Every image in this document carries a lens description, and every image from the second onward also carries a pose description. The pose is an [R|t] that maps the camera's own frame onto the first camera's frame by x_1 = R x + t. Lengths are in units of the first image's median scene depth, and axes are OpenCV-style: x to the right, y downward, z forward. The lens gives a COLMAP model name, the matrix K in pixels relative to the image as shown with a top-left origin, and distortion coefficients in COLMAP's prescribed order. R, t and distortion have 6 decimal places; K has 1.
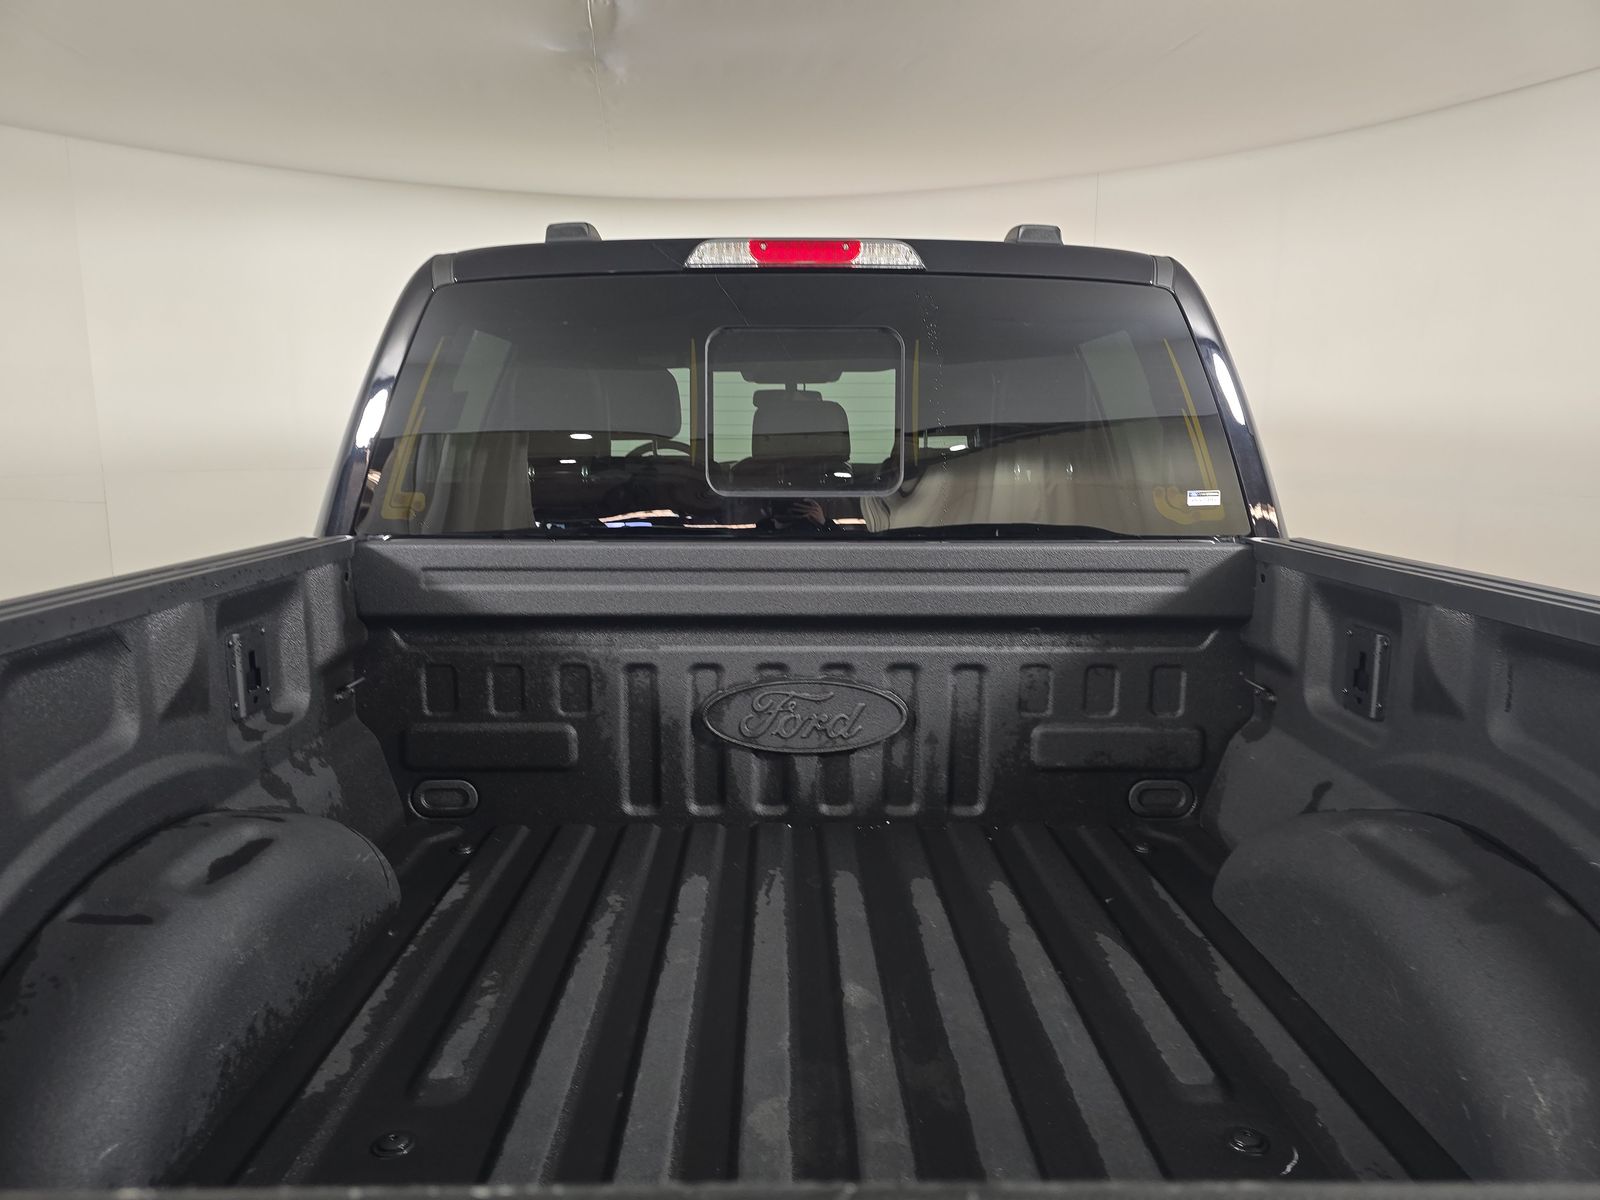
lens RADIAL K [[1139.9, 0, 800.0], [0, 1139.9, 600.0], [0, 0, 1]] dist [0.039310, -0.042750]
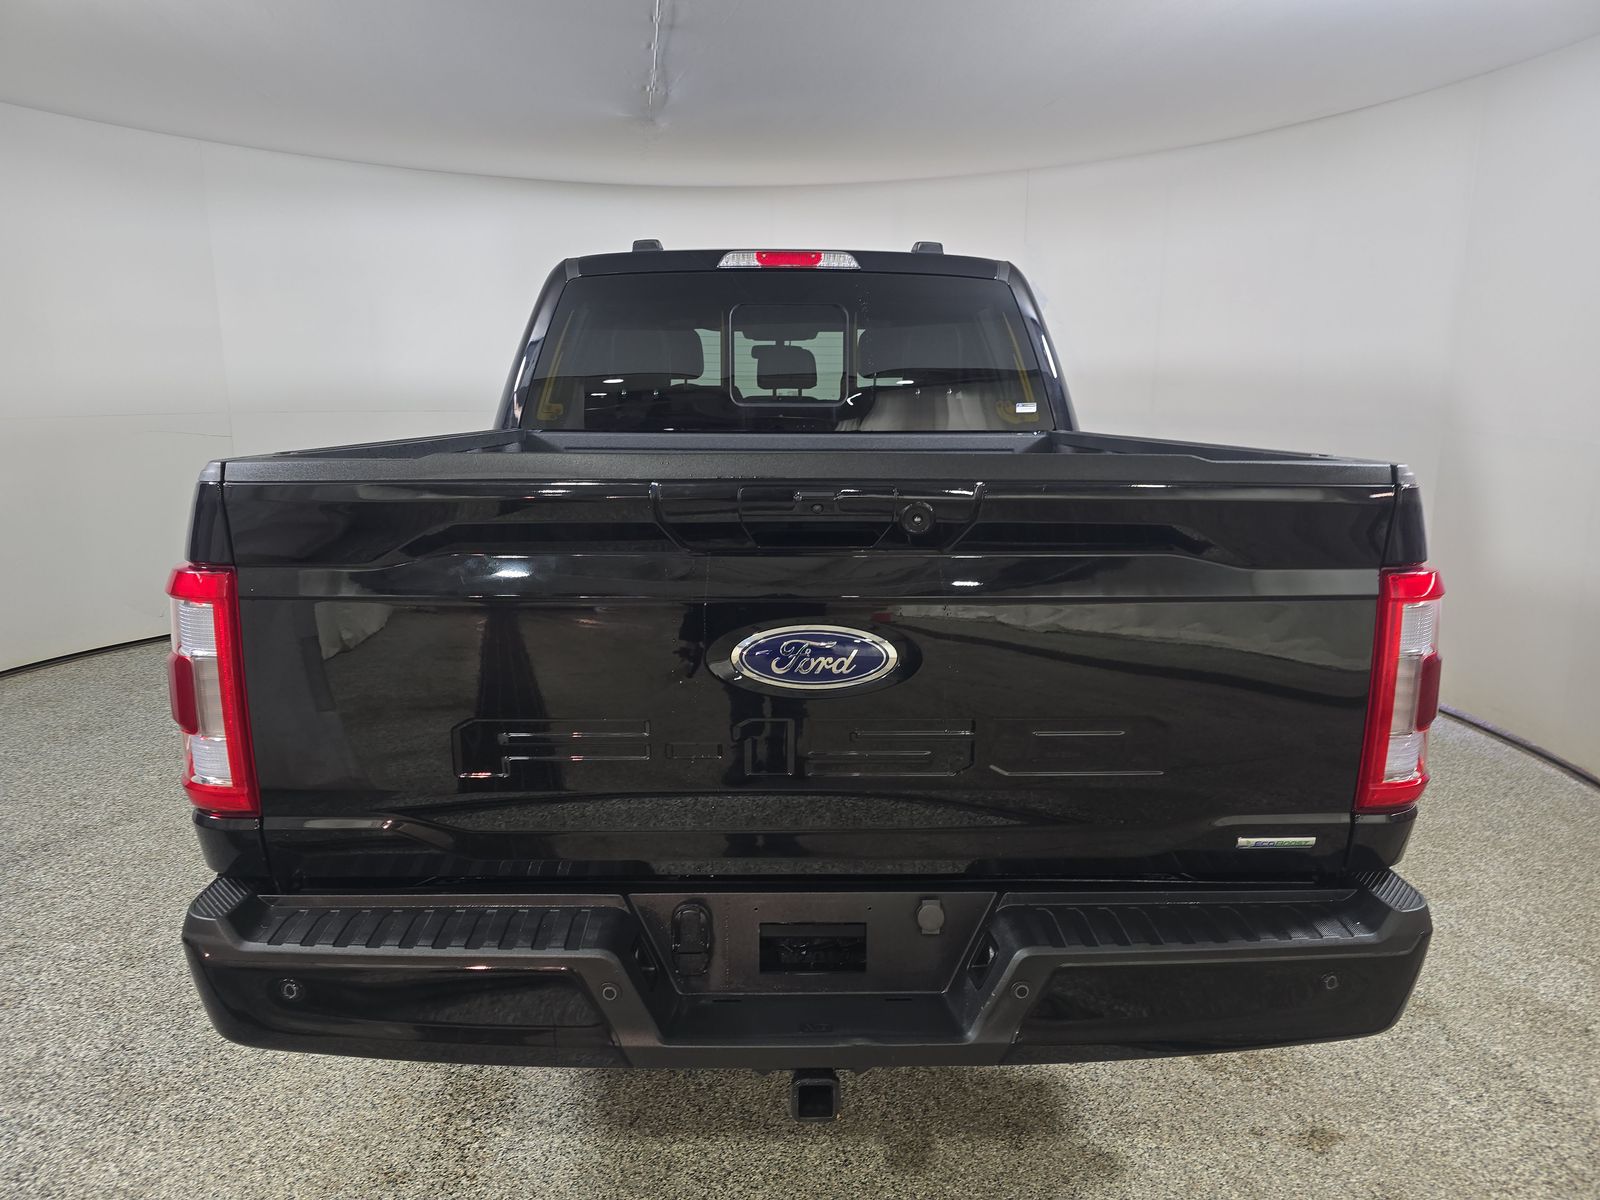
lens RADIAL K [[1076.4, 0, 800.0], [0, 1076.4, 600.0], [0, 0, 1]] dist [0.046535, -0.038499]
pose [[0.999932, -0.000999, 0.011629, 0.001604], [0.000470, 0.998966, 0.045454, 0.120831], [-0.011662, -0.045445, 0.998899, -0.593462]]
